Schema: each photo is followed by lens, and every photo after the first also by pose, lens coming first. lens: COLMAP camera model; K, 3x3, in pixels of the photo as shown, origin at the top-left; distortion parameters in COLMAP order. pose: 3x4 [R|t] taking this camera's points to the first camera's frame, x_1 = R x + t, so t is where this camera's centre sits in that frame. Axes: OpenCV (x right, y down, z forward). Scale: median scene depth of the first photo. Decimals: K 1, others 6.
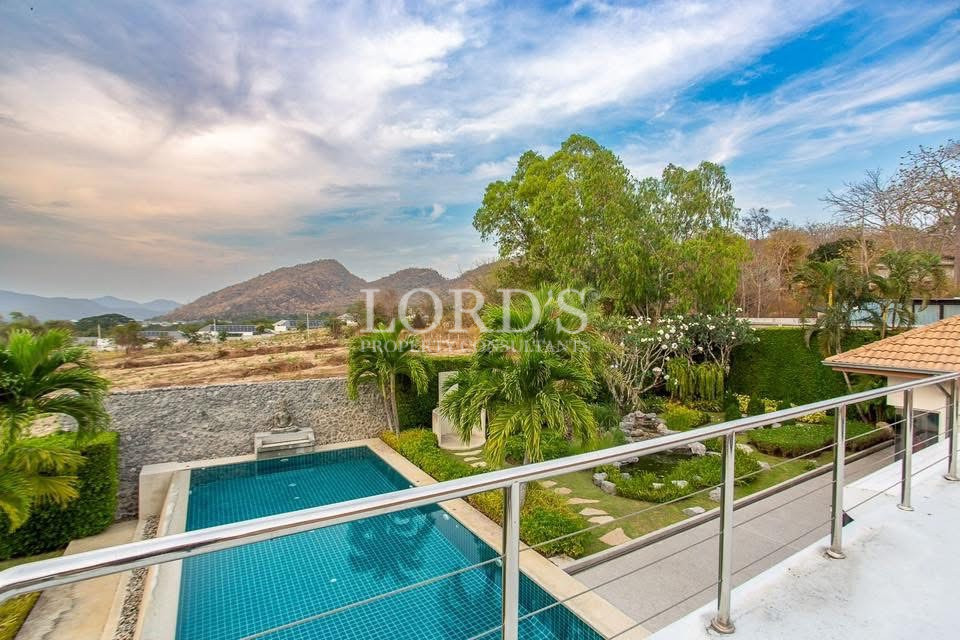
lens RADIAL K [[461.6, 0, 480.0], [0, 461.6, 320.0], [0, 0, 1]] dist [-0.058236, 0.023133]
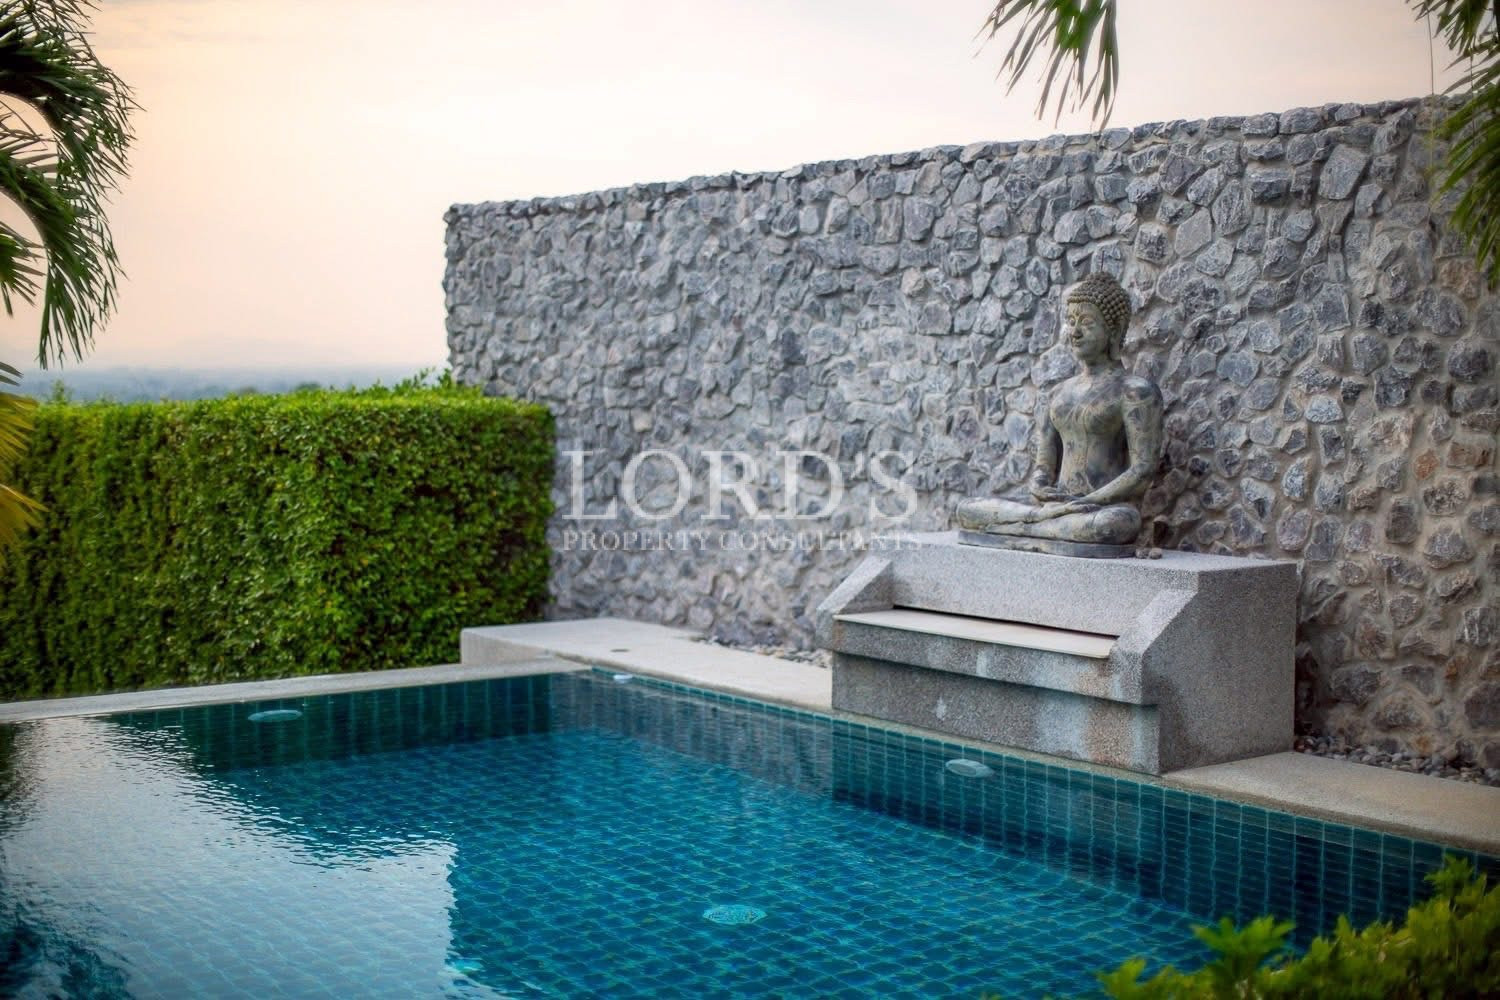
lens RADIAL K [[2186.5, 0, 750.0], [0, 2186.5, 500.0], [0, 0, 1]] dist [-0.122767, -0.099410]
pose [[0.087616, 0.058420, -0.994440, 0.103262], [-0.009259, 0.998284, 0.057830, 0.204778], [0.996111, 0.004140, 0.088007, 0.880461]]
